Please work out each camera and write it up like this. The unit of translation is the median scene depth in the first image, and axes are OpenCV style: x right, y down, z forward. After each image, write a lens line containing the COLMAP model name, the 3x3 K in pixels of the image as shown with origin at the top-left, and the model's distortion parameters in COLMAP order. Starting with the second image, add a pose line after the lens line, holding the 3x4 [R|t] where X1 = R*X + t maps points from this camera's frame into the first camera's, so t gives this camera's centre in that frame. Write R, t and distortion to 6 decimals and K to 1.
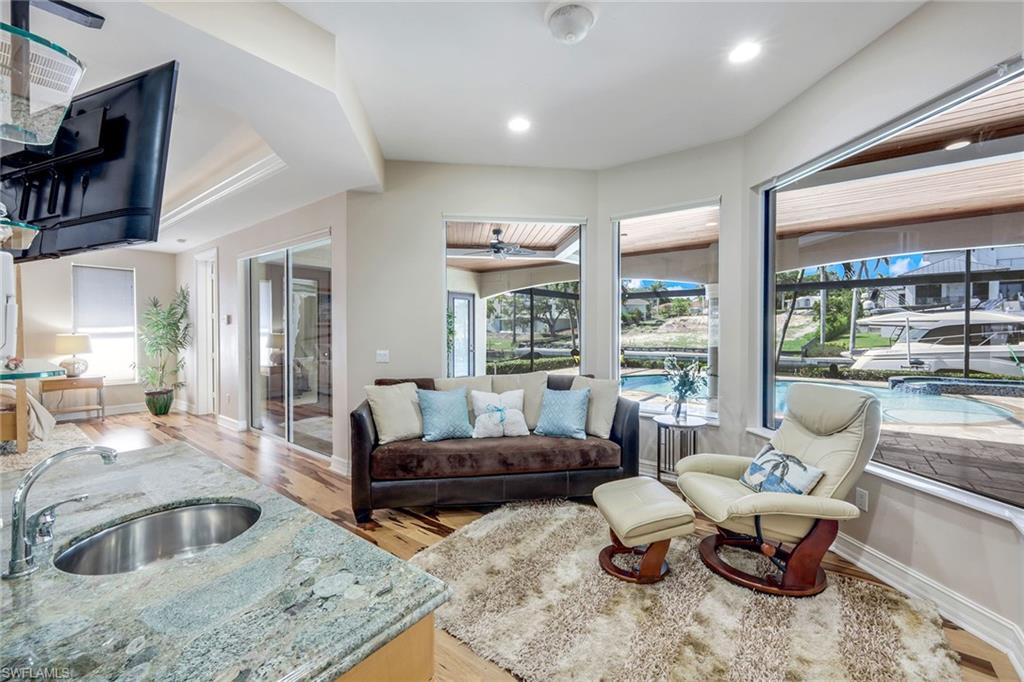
lens RADIAL K [[413.6, 0, 513.2], [0, 413.6, 336.6], [0, 0, 1]] dist [-0.002807, -0.000201]
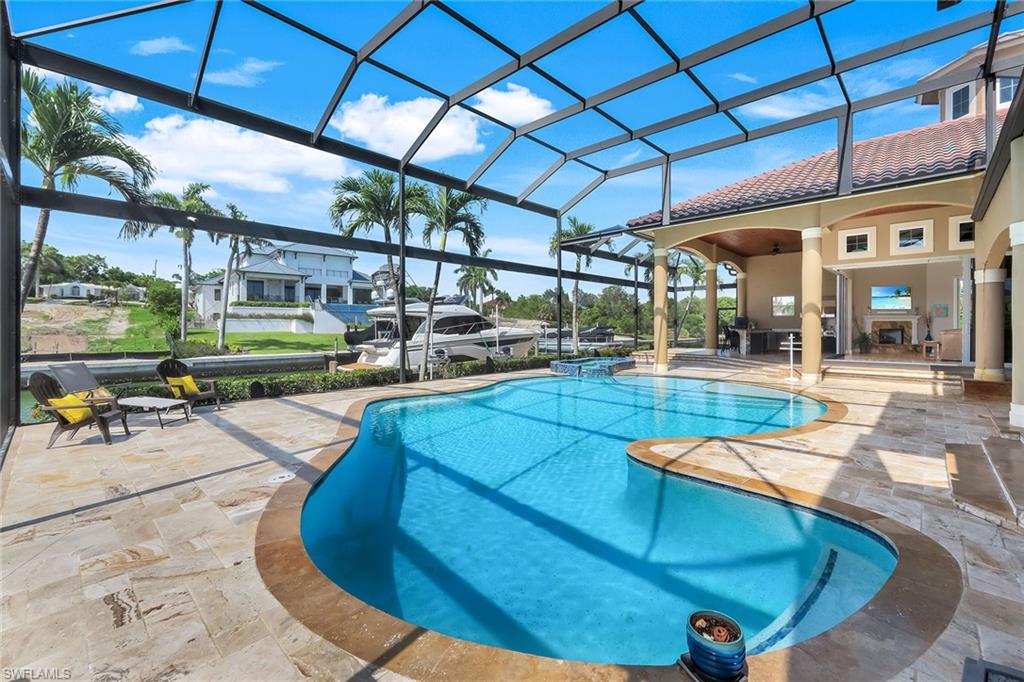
lens RADIAL K [[433.0, 0, 512.6], [0, 433.0, 336.5], [0, 0, 1]] dist [-0.007914, -0.001134]
pose [[0.093975, -0.017353, 0.995423, -0.032120], [0.013251, 0.999781, 0.016178, 0.003282], [-0.995486, 0.011670, 0.094184, 0.250922]]
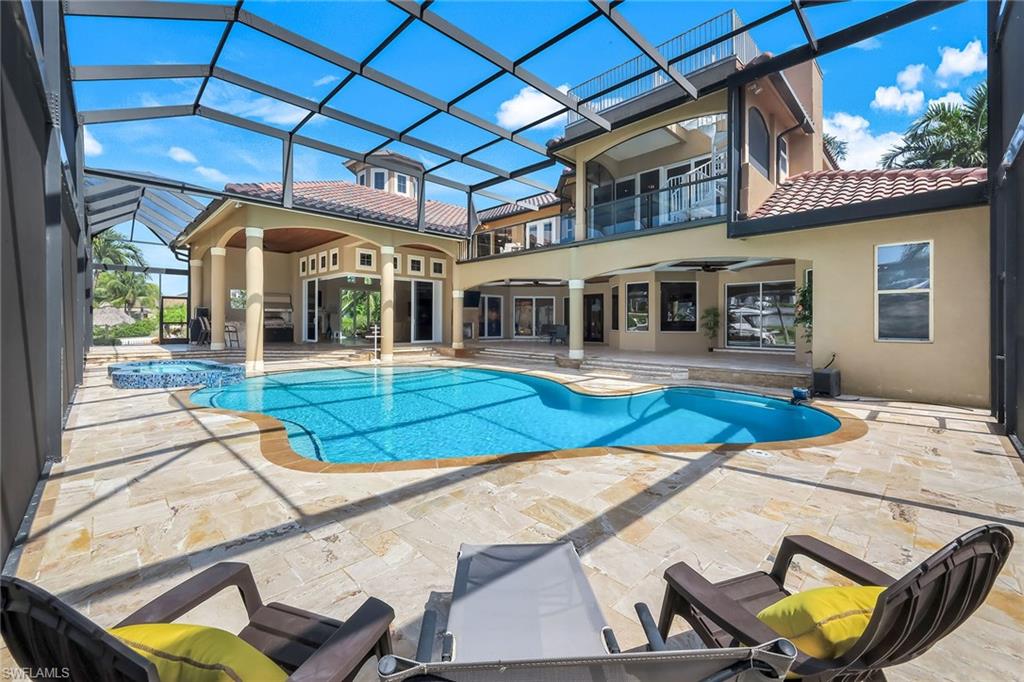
lens RADIAL K [[413.6, 0, 503.7], [0, 413.6, 327.4], [0, 0, 1]] dist [0.003257, -0.000393]
pose [[-0.989379, -0.005660, 0.145247, 0.125199], [-0.002455, 0.999750, 0.022235, 0.002306], [-0.145336, 0.021642, -0.989146, 0.445091]]
